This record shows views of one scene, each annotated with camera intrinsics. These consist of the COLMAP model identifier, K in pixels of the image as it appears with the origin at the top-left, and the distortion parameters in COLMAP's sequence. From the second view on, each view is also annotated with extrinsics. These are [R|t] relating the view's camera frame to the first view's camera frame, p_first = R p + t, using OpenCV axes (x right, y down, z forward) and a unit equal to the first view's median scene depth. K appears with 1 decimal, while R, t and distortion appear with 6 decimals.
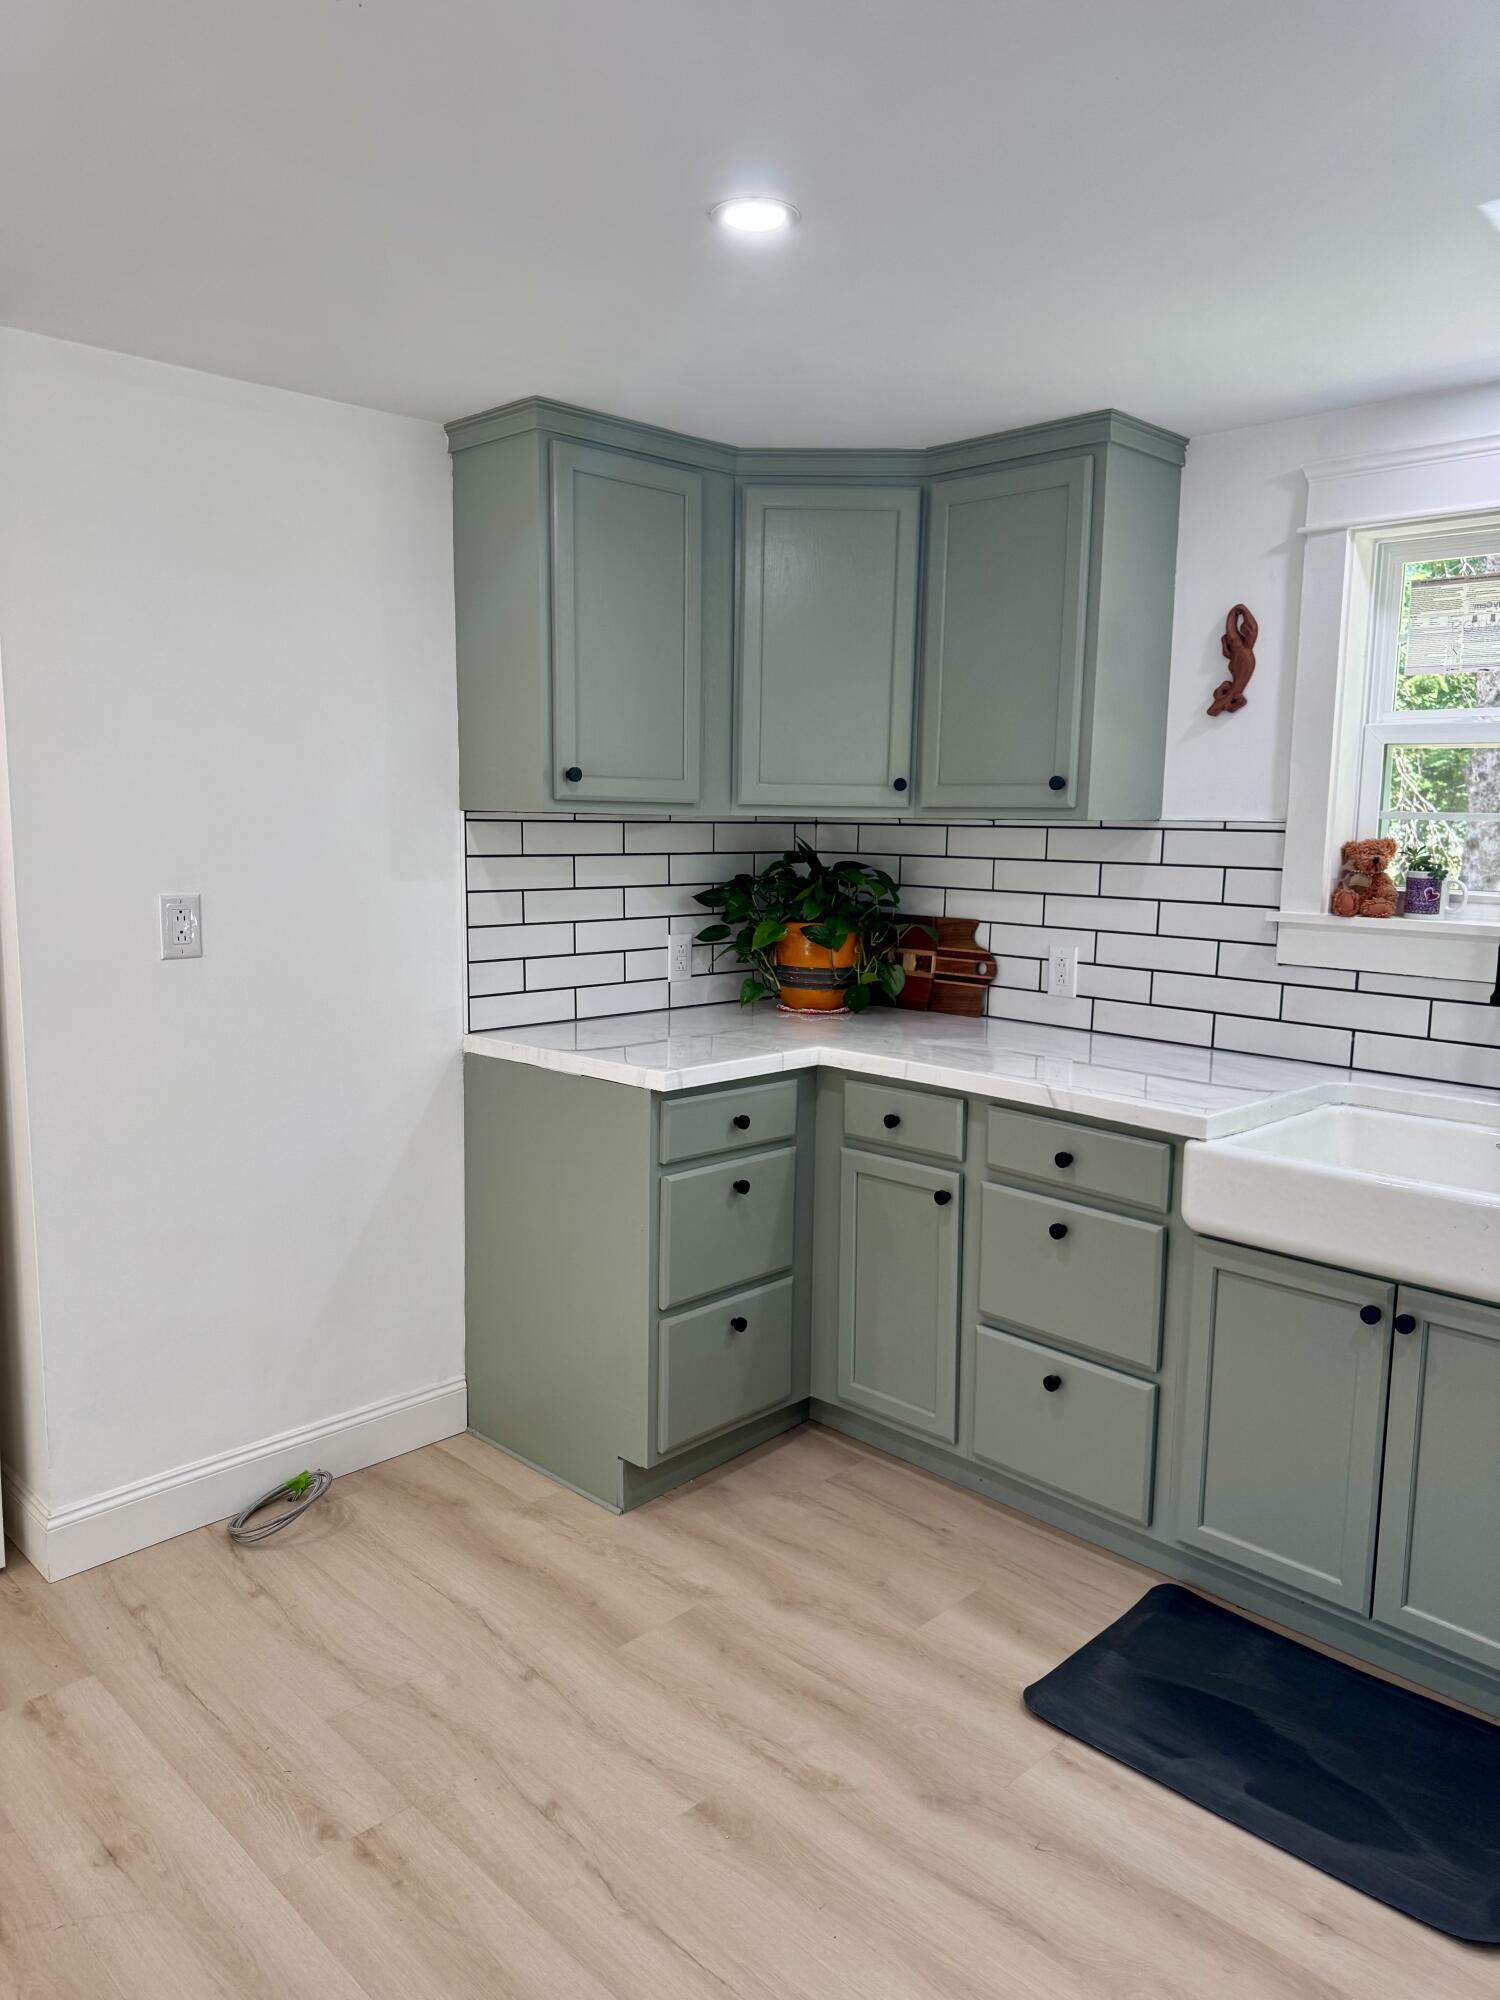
lens RADIAL K [[1404.9, 0, 745.2], [0, 1404.9, 1007.8], [0, 0, 1]] dist [0.079079, -0.092429]
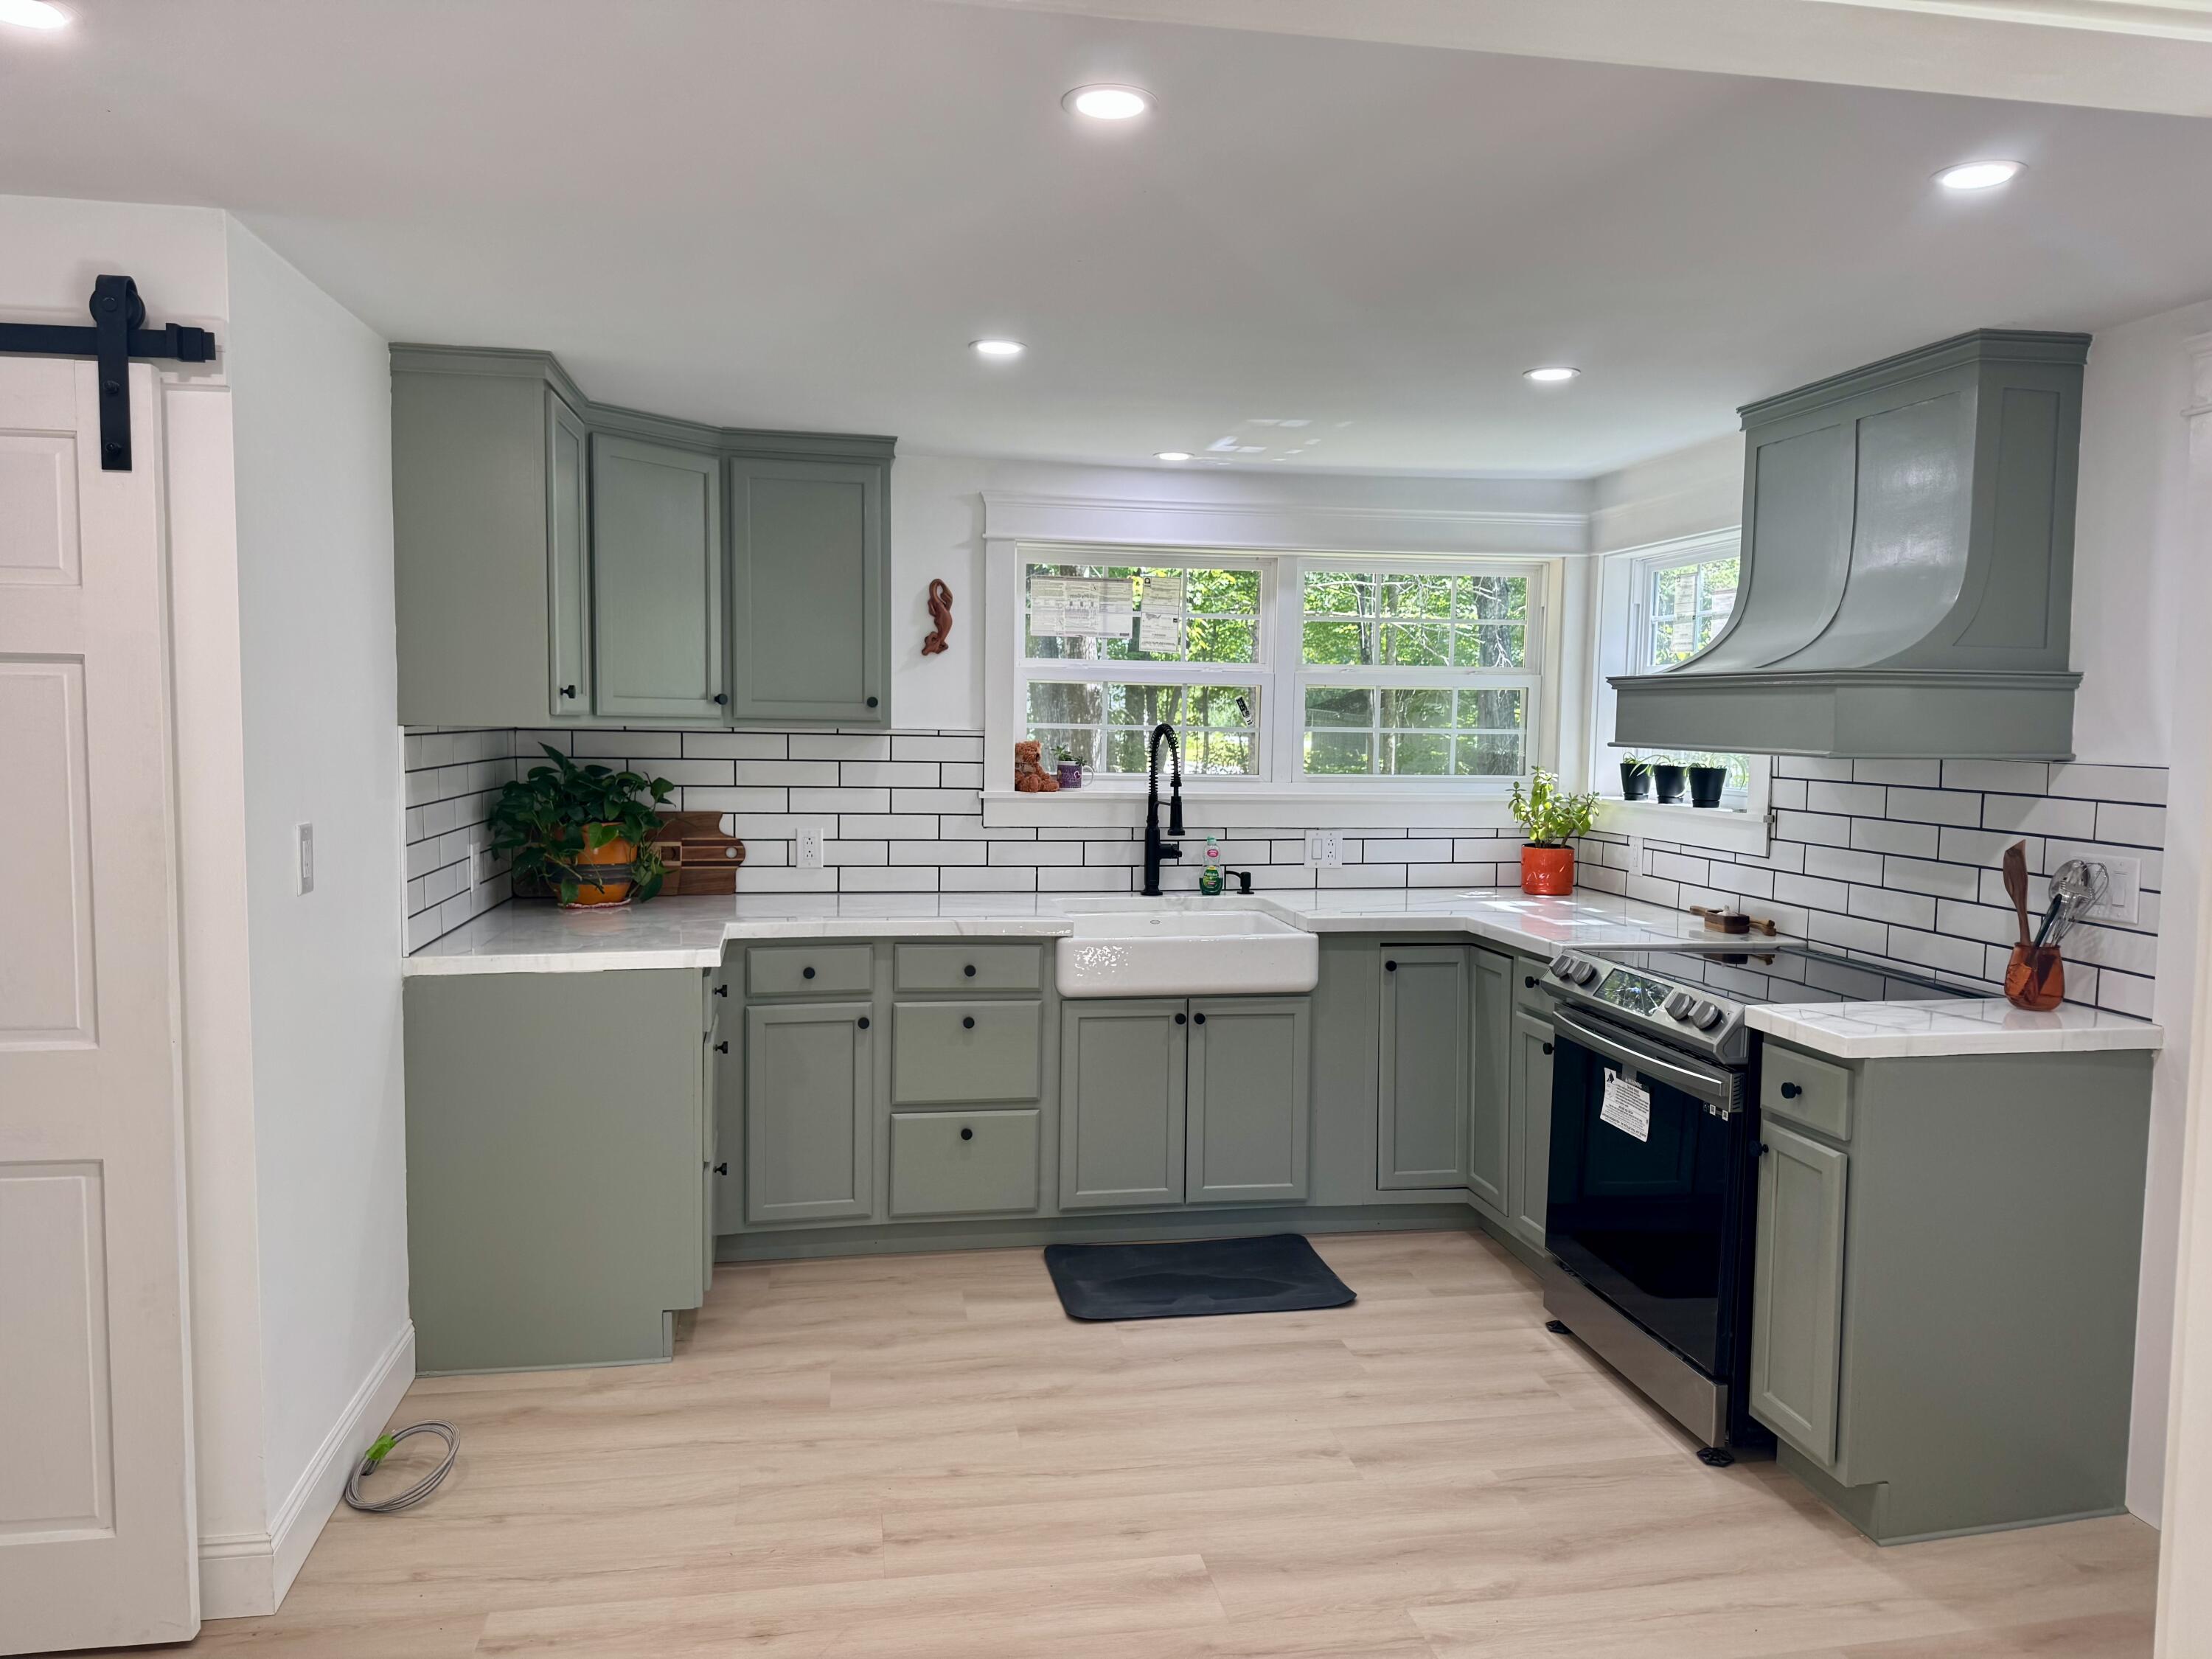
lens RADIAL K [[1553.8, 0, 1106.0], [0, 1553.8, 829.5], [0, 0, 1]] dist [0.079079, -0.092429]
pose [[0.567923, -0.064325, 0.820564, -0.887051], [0.109110, 0.994027, 0.002407, -0.019502], [-0.815818, 0.088165, 0.571549, -0.009151]]
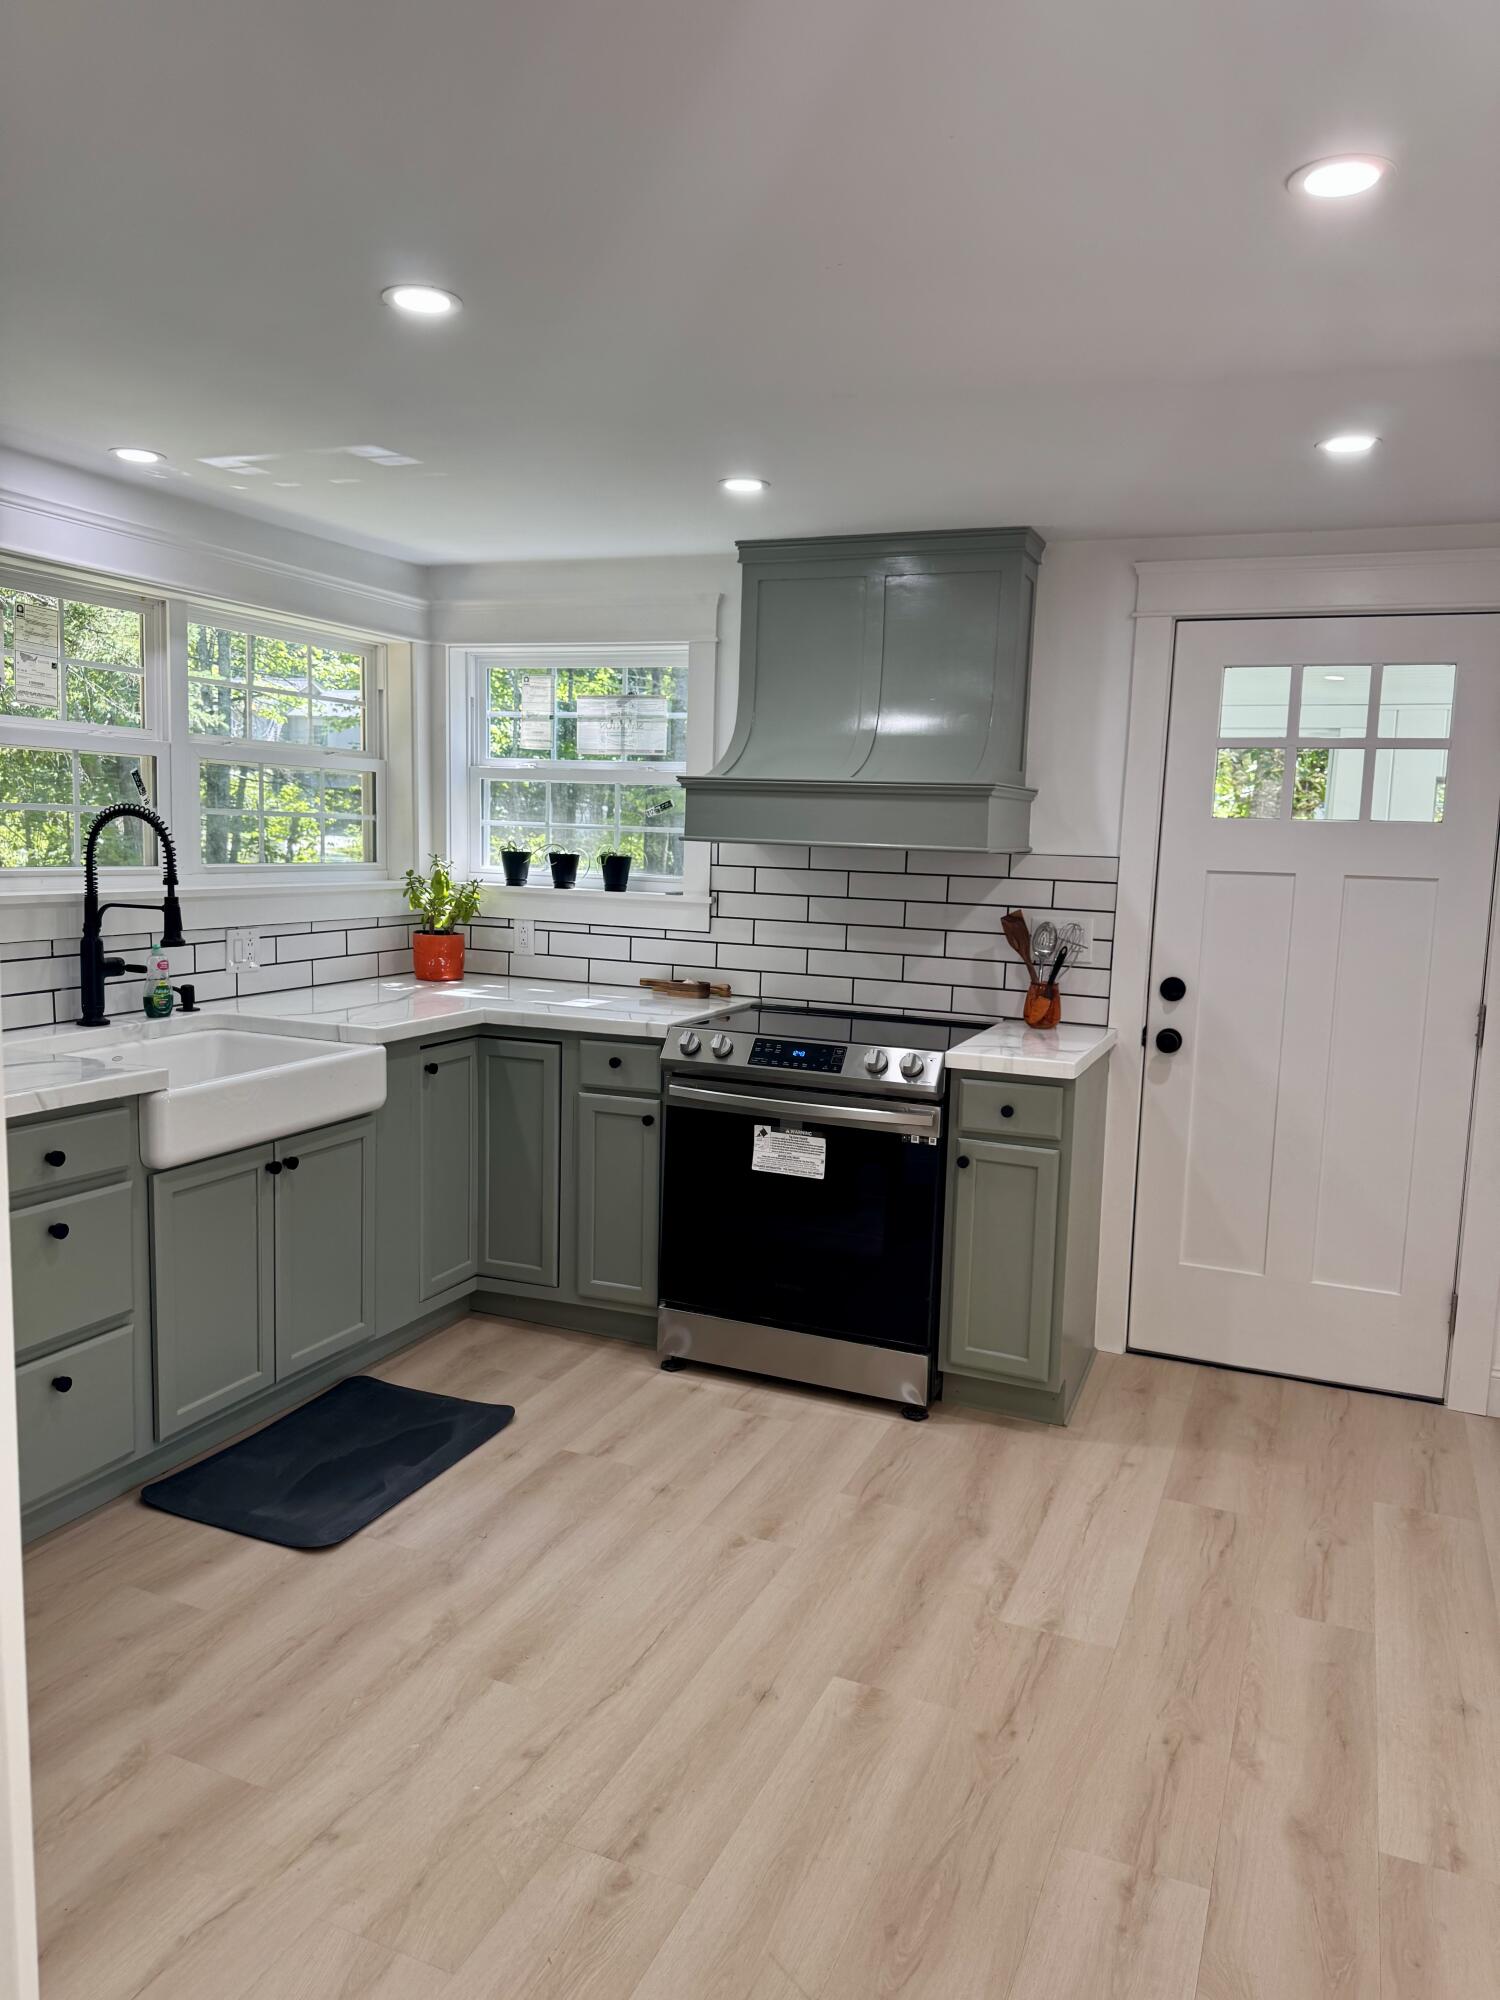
lens RADIAL K [[1424.0, 0, 750.0], [0, 1424.0, 1000.0], [0, 0, 1]] dist [0.147260, -0.168012]
pose [[-0.379204, -0.136903, 0.915130, -0.817778], [0.093191, 0.978316, 0.184971, -0.134036], [-0.920609, 0.155423, -0.358223, 0.834507]]
